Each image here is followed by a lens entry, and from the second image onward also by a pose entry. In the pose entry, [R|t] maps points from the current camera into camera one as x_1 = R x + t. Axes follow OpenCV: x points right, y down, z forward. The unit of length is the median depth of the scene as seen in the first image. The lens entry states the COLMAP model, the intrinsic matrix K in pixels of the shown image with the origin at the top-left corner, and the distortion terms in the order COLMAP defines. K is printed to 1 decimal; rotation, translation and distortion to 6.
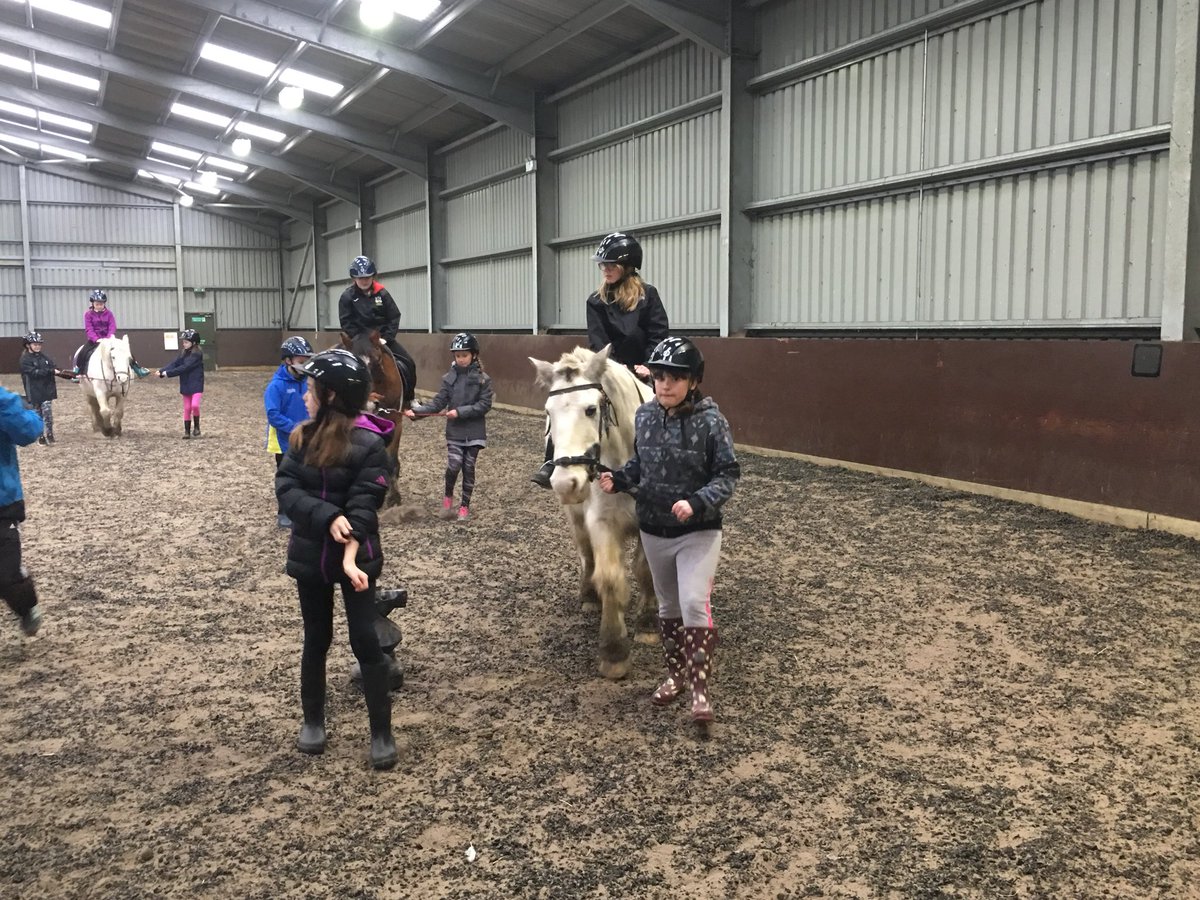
lens RADIAL K [[1166.2, 0, 600.0], [0, 1166.2, 450.0], [0, 0, 1]] dist [0.102155, -0.135724]
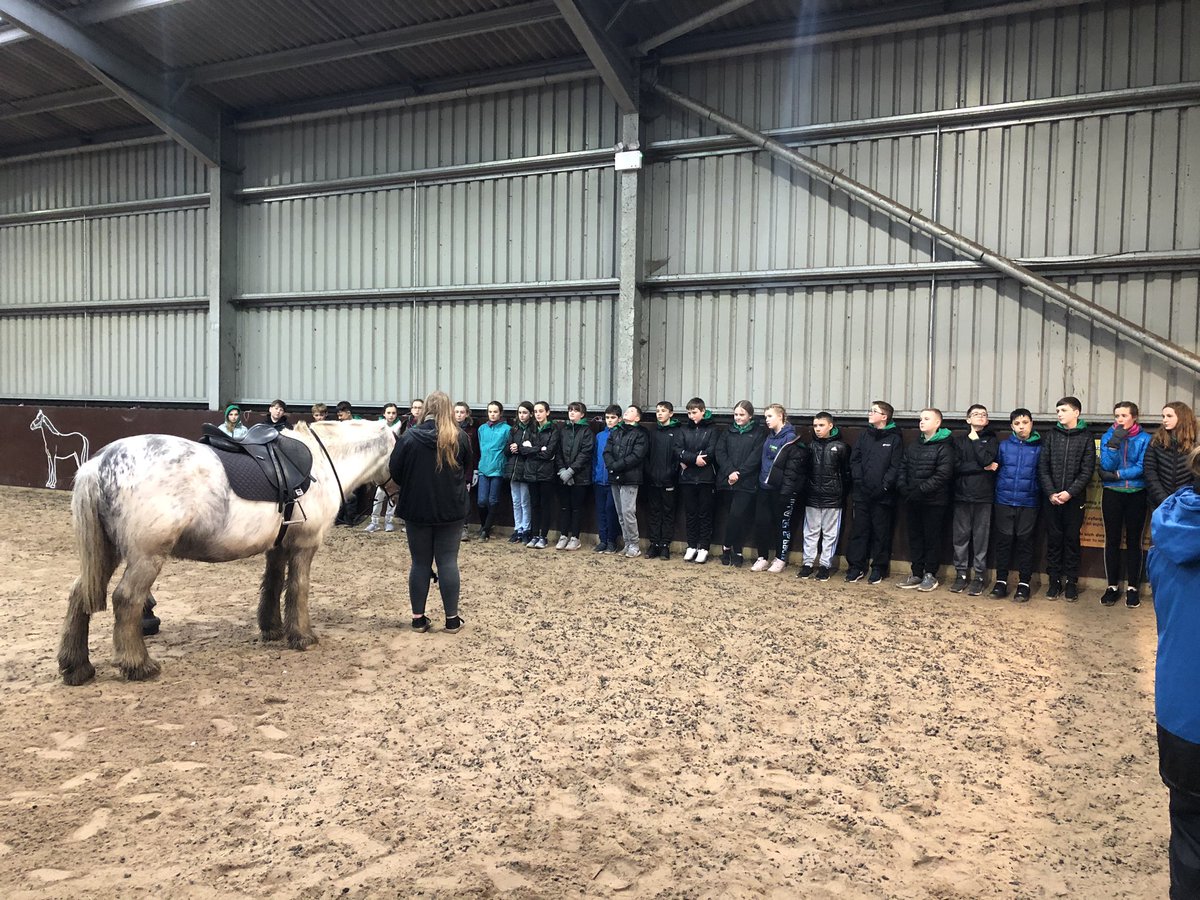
lens RADIAL K [[762.4, 0, 600.0], [0, 762.4, 450.0], [0, 0, 1]] dist [-0.000135, 0.000438]
pose [[0.705398, -0.009527, 0.708748, -0.165305], [0.047961, 0.998260, -0.034316, -0.018122], [-0.707187, 0.058199, 0.704627, 0.257162]]
